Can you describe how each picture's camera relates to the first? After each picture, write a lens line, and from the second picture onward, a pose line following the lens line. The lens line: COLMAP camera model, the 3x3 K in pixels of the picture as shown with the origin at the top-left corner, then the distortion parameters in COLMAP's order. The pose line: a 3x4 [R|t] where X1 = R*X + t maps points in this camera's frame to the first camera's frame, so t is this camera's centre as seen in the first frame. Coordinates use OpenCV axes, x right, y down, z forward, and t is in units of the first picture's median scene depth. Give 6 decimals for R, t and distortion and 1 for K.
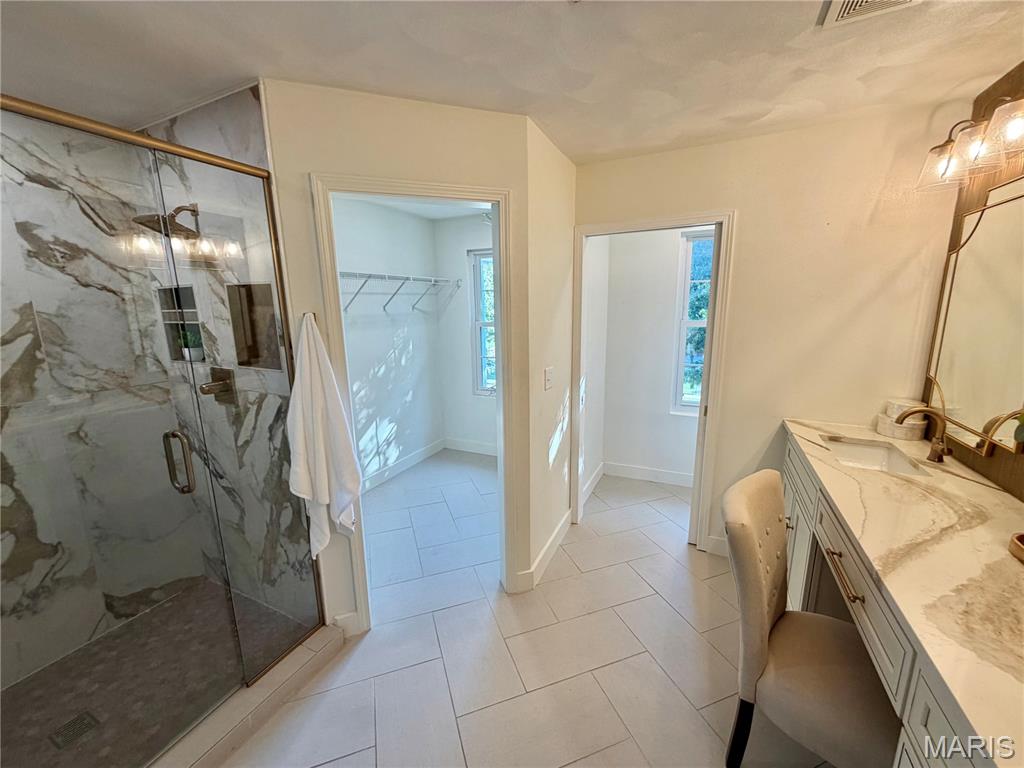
lens RADIAL K [[408.8, 0, 505.0], [0, 408.8, 384.6], [0, 0, 1]] dist [0.000118, 0.000431]
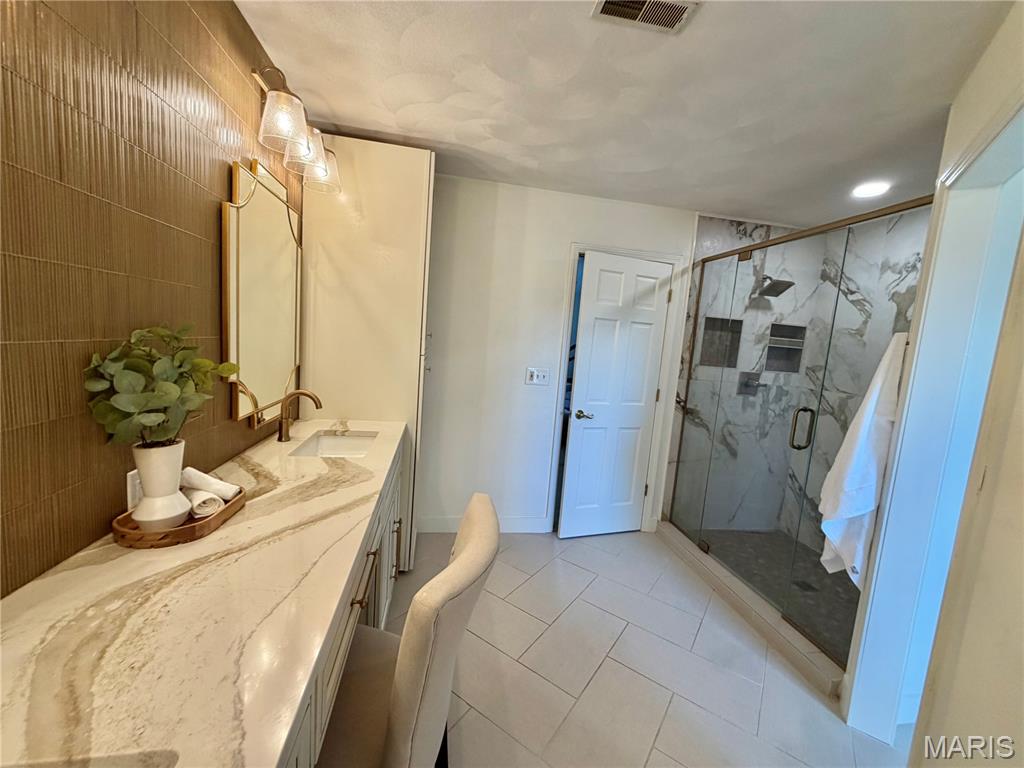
lens RADIAL K [[408.8, 0, 511.0], [0, 408.8, 381.8], [0, 0, 1]] dist [0.000118, 0.000431]
pose [[-0.802446, 0.015171, -0.596531, 0.797308], [-0.178555, 0.947769, 0.264294, -0.148835], [0.569384, 0.318595, -0.757825, 1.231312]]
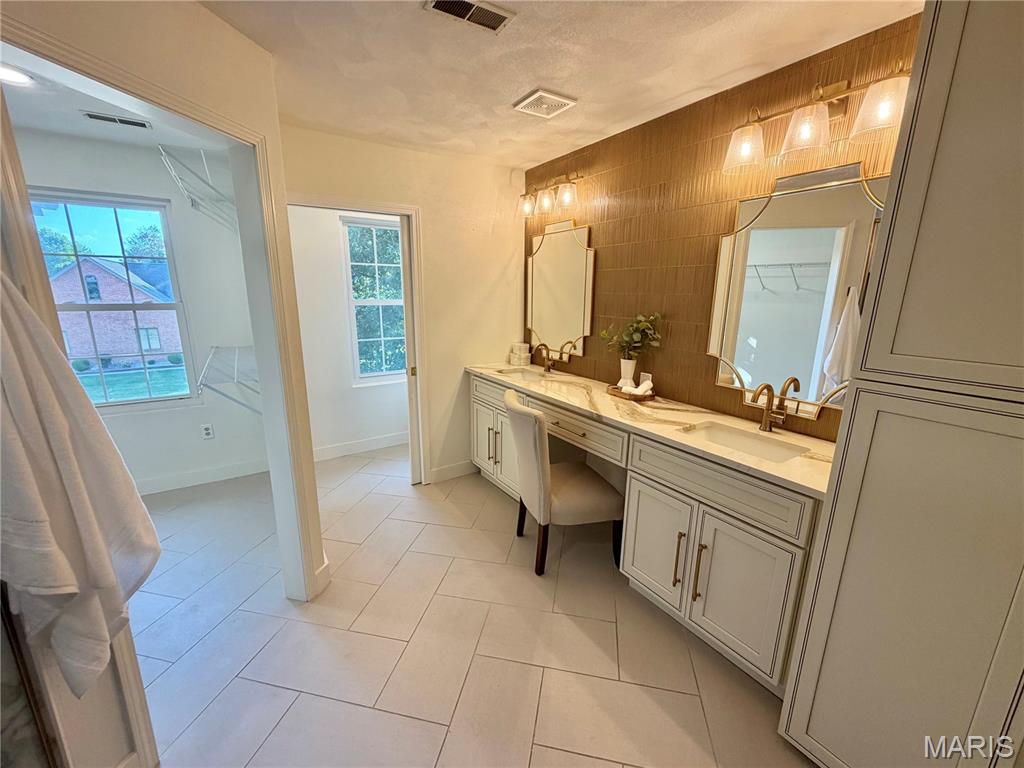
lens RADIAL K [[408.8, 0, 511.6], [0, 408.8, 388.0], [0, 0, 1]] dist [0.000118, 0.000431]
pose [[0.505954, -0.180251, 0.843516, -0.598811], [0.152778, 0.981187, 0.118031, 0.019871], [-0.848922, 0.069153, 0.523974, 0.173875]]
